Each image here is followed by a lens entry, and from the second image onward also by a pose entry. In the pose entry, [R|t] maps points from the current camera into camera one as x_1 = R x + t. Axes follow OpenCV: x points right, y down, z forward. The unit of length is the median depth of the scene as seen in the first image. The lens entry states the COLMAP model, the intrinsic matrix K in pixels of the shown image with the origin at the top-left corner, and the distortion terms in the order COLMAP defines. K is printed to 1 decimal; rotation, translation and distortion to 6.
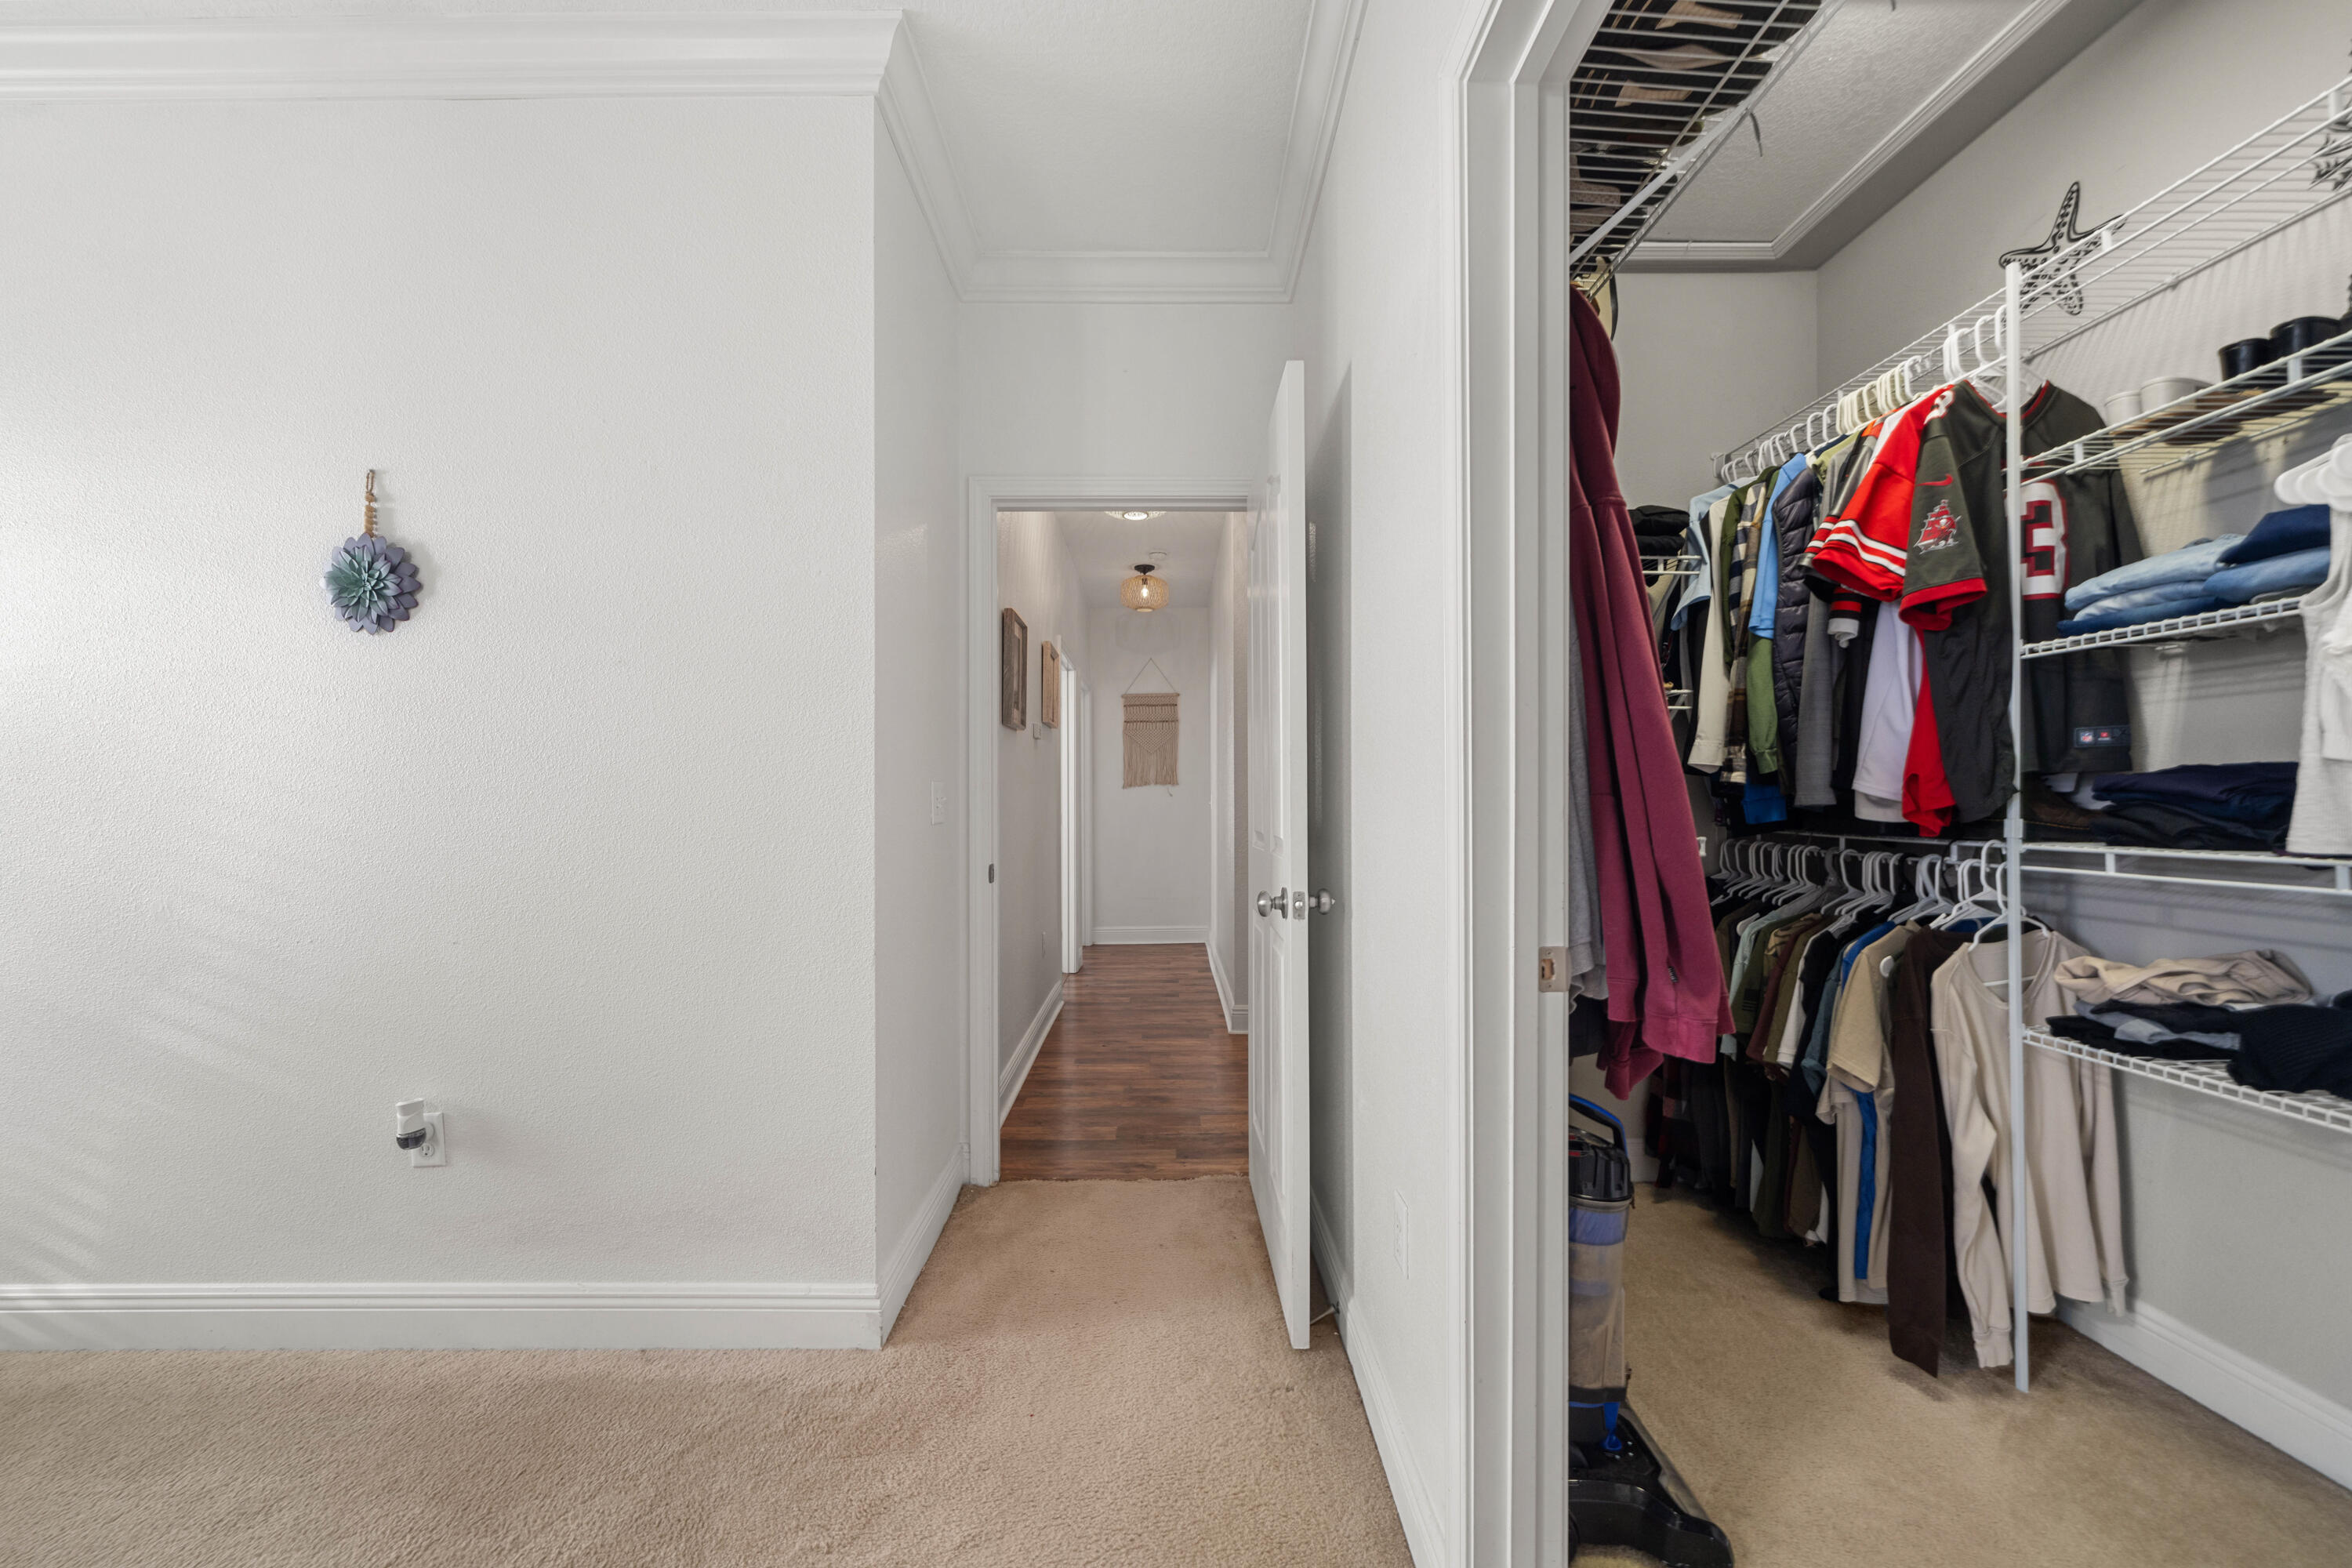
lens RADIAL K [[856.2, 0, 1177.8], [0, 856.2, 802.0], [0, 0, 1]] dist [0.000299, -0.000496]
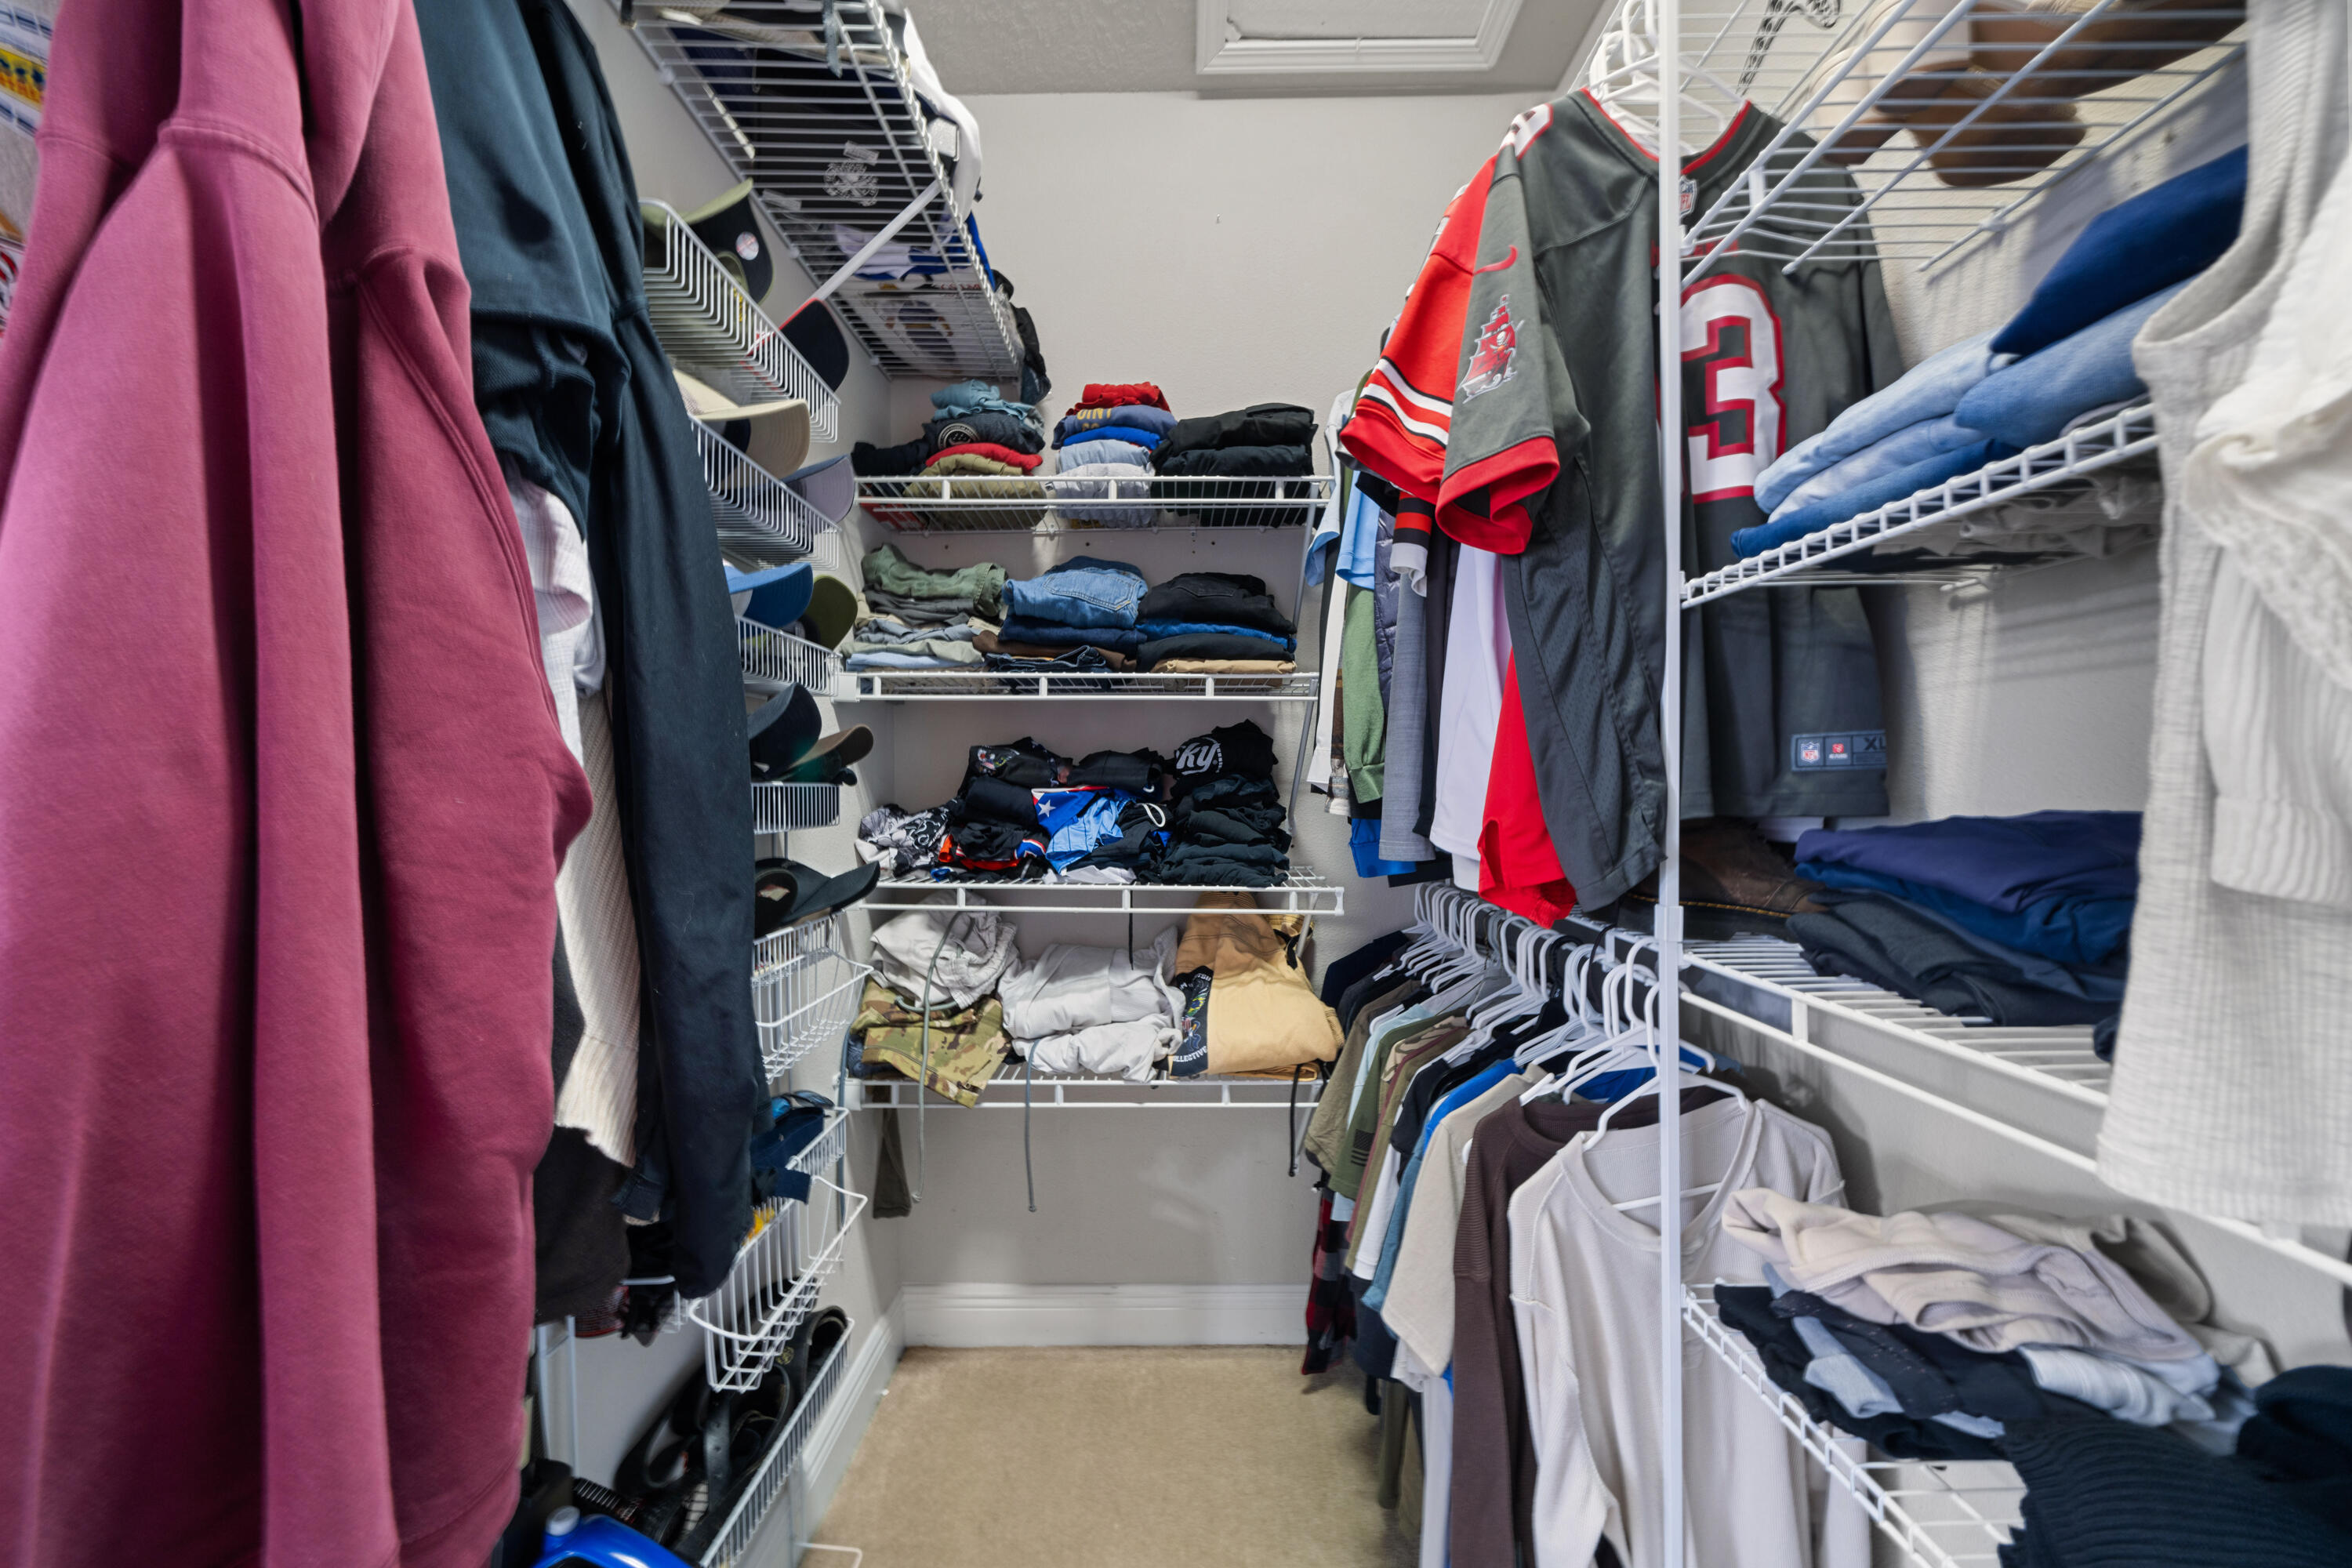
lens RADIAL K [[804.3, 0, 1168.4], [0, 804.3, 789.7], [0, 0, 1]] dist [-0.001887, -0.000448]
pose [[0.999884, -0.003342, -0.014865, 0.671761], [0.003453, 0.999966, 0.007475, -0.057728], [0.014840, -0.007526, 0.999862, 0.491526]]
